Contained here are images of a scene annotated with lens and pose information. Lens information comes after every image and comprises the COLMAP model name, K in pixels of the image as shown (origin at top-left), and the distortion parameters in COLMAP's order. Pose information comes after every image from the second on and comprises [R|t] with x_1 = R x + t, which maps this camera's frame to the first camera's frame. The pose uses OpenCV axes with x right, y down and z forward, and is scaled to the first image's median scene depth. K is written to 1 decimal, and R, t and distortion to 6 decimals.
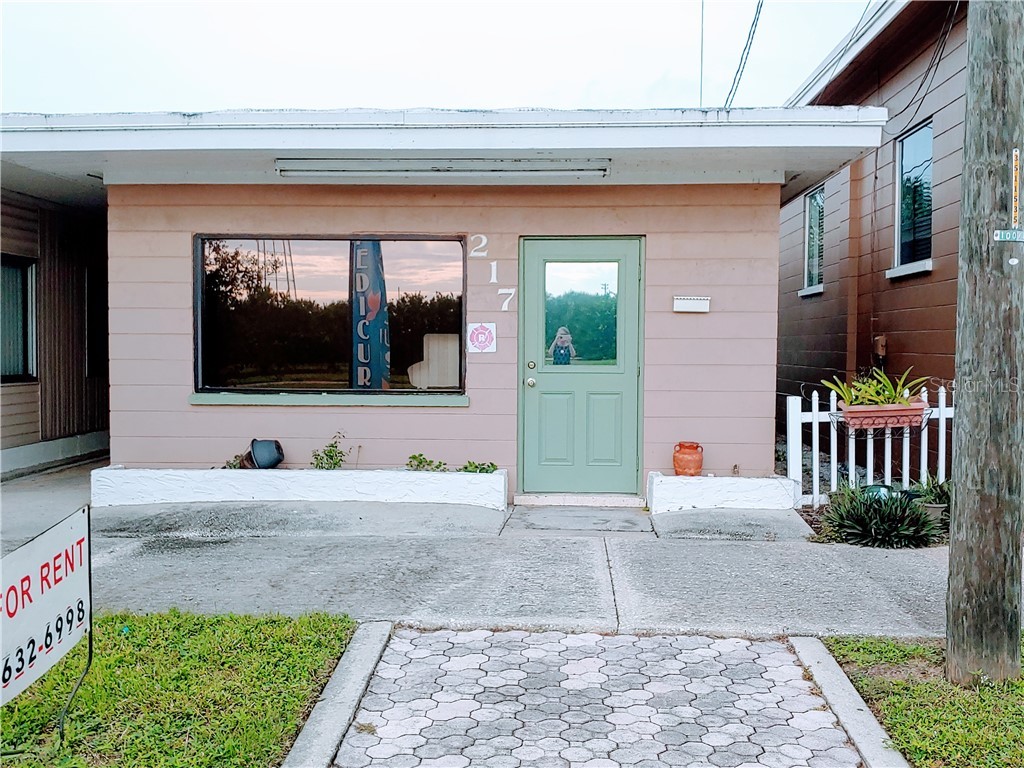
lens RADIAL K [[1064.5, 0, 512.0], [0, 1064.5, 384.0], [0, 0, 1]] dist [0.099782, -0.003909]
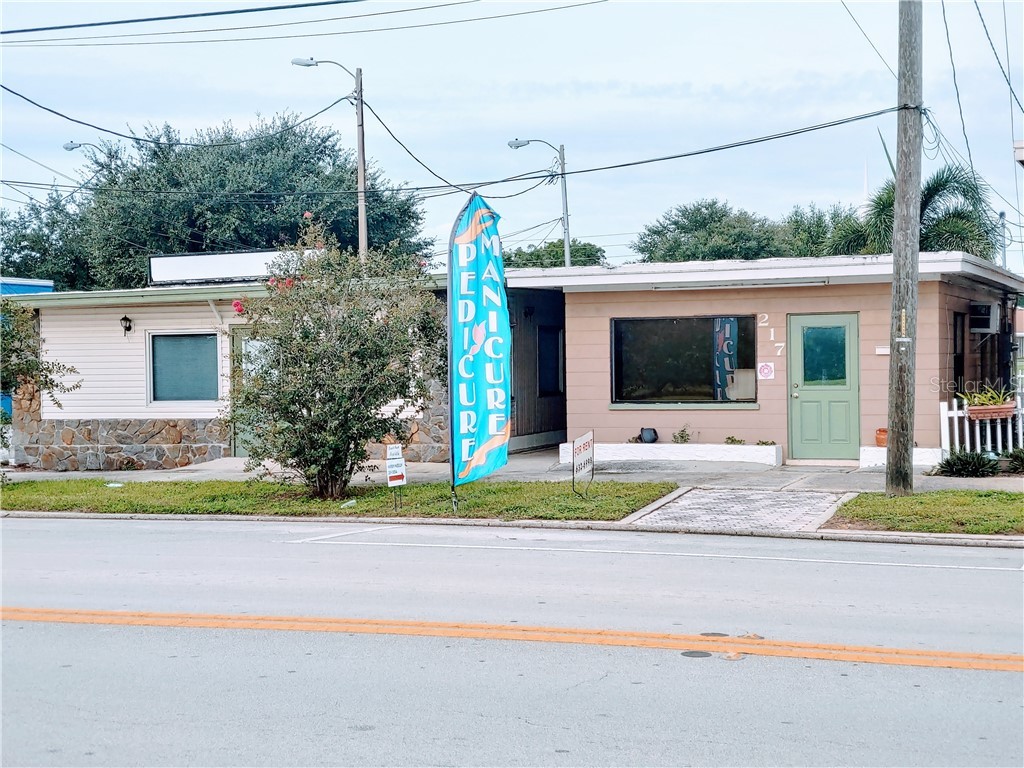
lens RADIAL K [[1608.9, 0, 512.0], [0, 1608.9, 384.0], [0, 0, 1]] dist [0.452461, 0.003906]
pose [[0.947023, -0.013589, -0.320878, 0.450791], [0.007871, 0.999786, -0.019111, 0.027625], [0.321070, 0.015573, 0.946928, -1.750545]]
